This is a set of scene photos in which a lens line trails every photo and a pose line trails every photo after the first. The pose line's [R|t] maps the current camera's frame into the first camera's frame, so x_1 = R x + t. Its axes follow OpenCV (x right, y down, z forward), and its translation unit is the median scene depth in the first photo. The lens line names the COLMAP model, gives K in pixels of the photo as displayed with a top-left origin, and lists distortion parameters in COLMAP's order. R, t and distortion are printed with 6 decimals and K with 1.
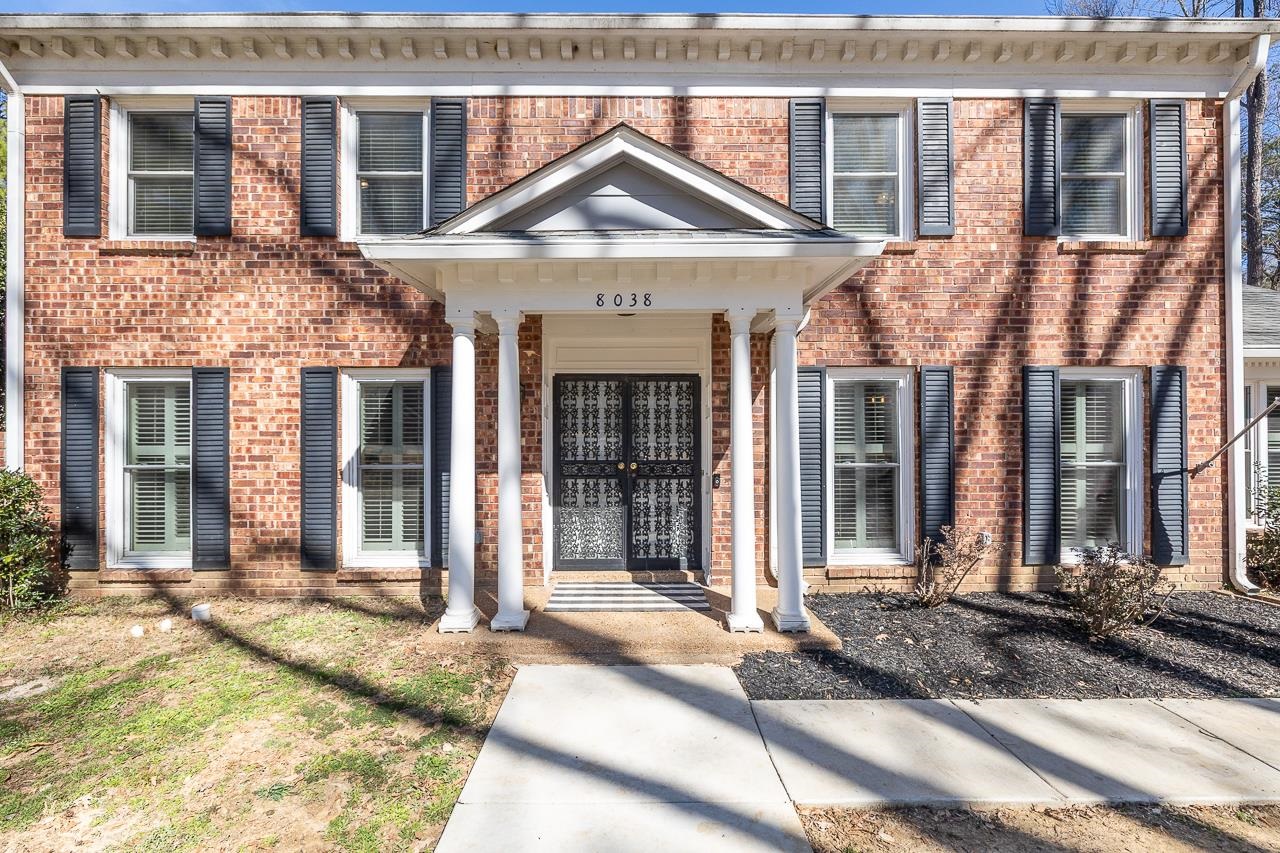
lens RADIAL K [[551.1, 0, 631.7], [0, 551.1, 428.4], [0, 0, 1]] dist [0.004789, -0.002359]
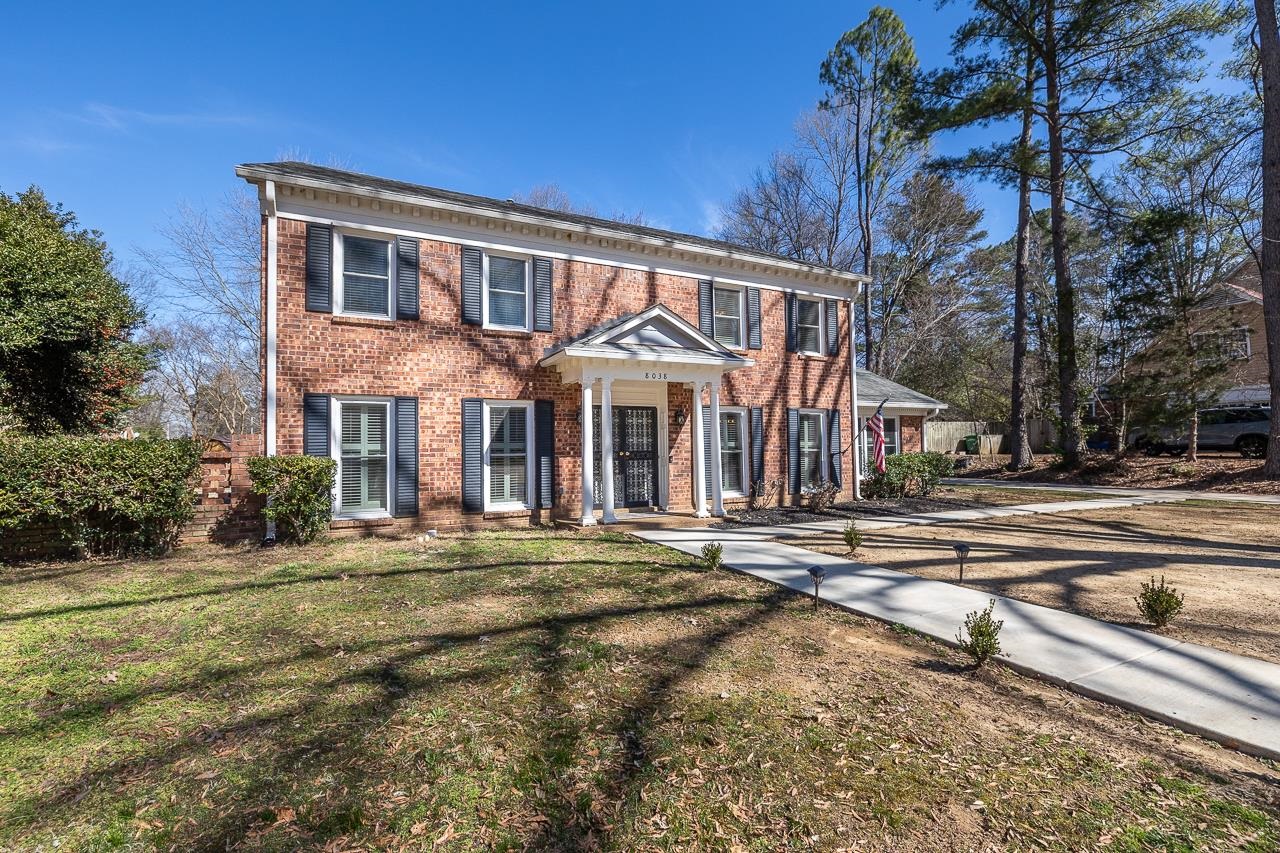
lens RADIAL K [[551.1, 0, 643.0], [0, 551.1, 433.9], [0, 0, 1]] dist [0.004789, -0.002359]
pose [[0.903262, 0.004002, 0.429071, -0.825938], [0.008209, 0.999612, -0.026605, 0.055072], [-0.429011, 0.027554, 0.902879, -0.823791]]
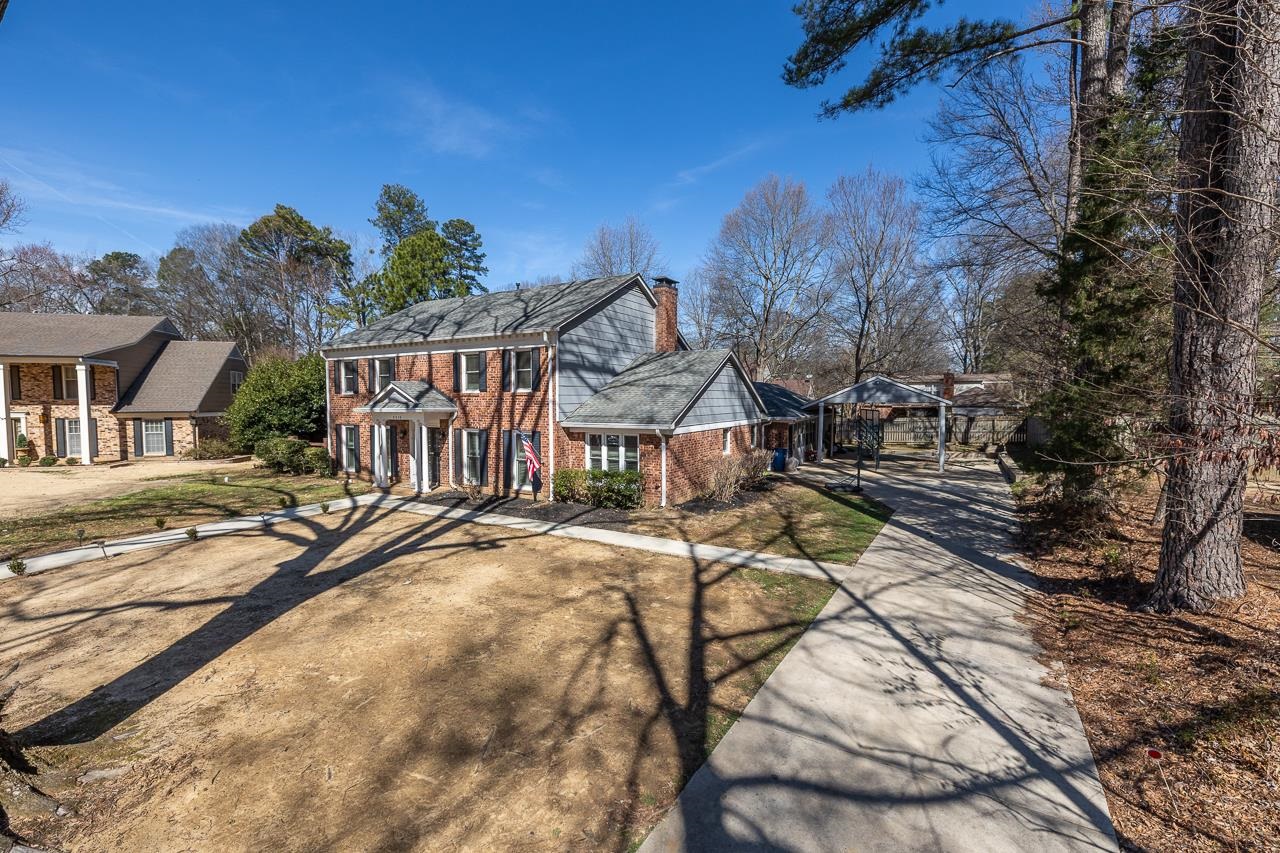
lens RADIAL K [[551.1, 0, 643.2], [0, 551.1, 423.9], [0, 0, 1]] dist [0.004789, -0.002359]
pose [[0.856327, 0.024447, -0.515854, 3.214555], [-0.002029, 0.999030, 0.043977, -0.298727], [0.516429, -0.036612, 0.855547, -1.434371]]
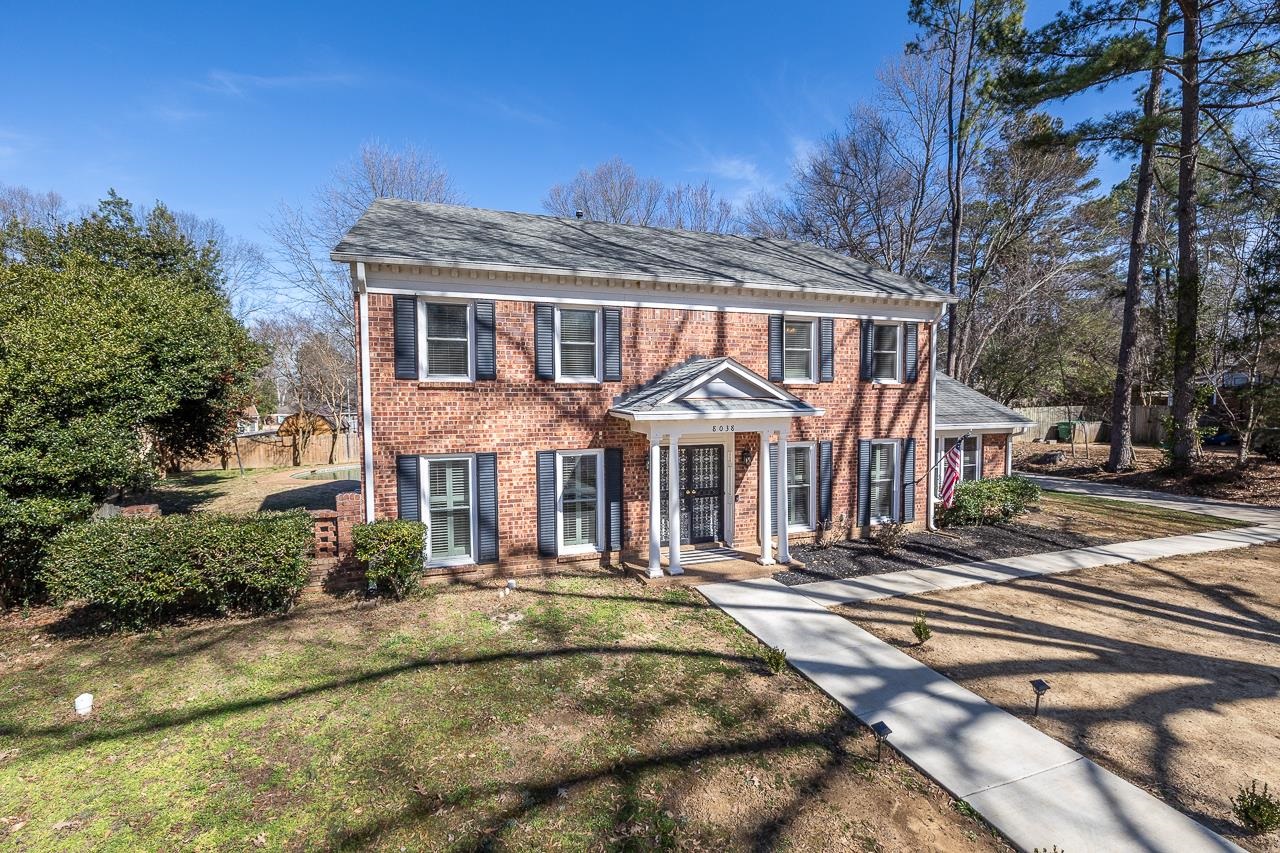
lens RADIAL K [[551.1, 0, 641.1], [0, 551.1, 425.7], [0, 0, 1]] dist [0.004789, -0.002359]
pose [[0.948163, -0.017585, 0.317296, -0.845615], [0.001503, 0.998705, 0.050857, -0.285768], [-0.317780, -0.047744, 0.946962, -0.846888]]
